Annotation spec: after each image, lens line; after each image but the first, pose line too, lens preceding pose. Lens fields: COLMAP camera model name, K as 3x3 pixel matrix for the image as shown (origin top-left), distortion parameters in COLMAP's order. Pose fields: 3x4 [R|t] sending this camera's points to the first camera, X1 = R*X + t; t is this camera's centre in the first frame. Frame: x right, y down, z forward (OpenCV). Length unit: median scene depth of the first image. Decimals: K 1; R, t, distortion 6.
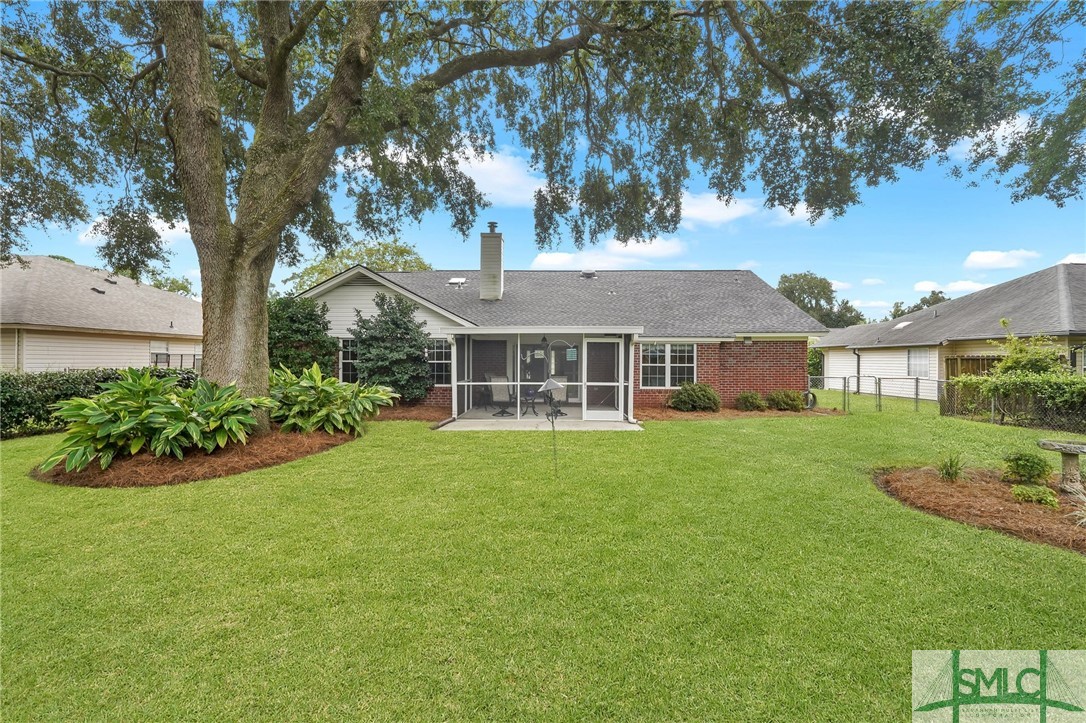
lens RADIAL K [[495.2, 0, 543.0], [0, 495.2, 361.5], [0, 0, 1]] dist [-0.002388, -0.000228]
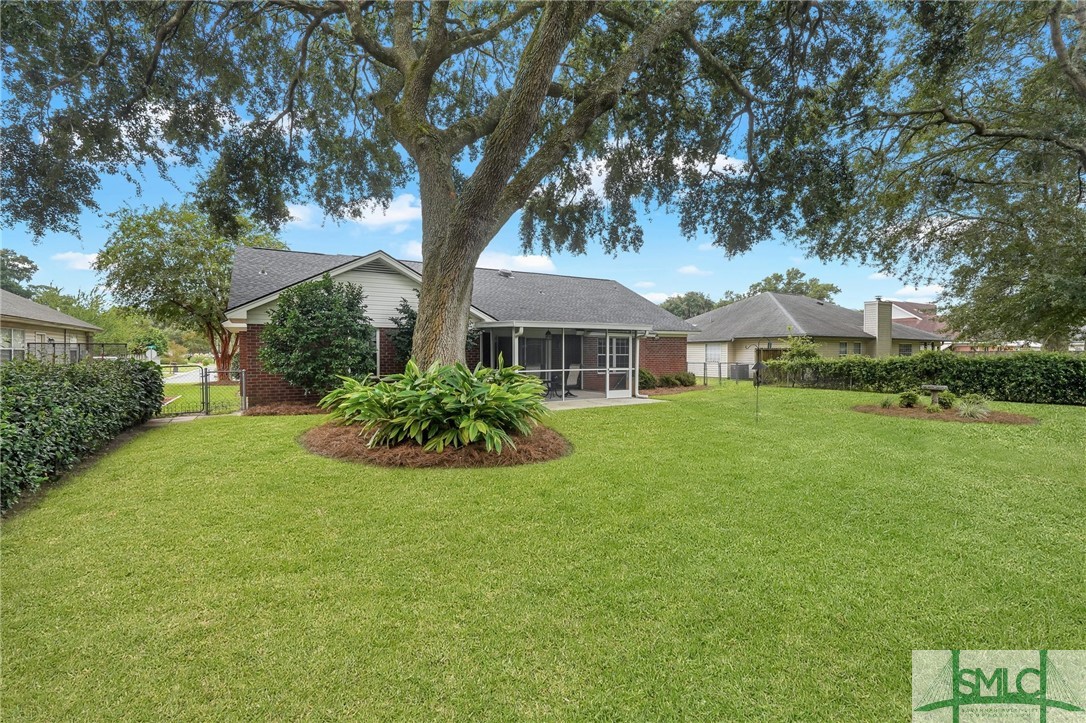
lens RADIAL K [[484.1, 0, 540.6], [0, 484.1, 356.4], [0, 0, 1]] dist [-0.005533, 0.001010]
pose [[0.854178, -0.005356, 0.519954, -0.623862], [0.000904, 0.999961, 0.008815, 0.001108], [-0.519980, -0.007060, 0.854149, 0.040247]]
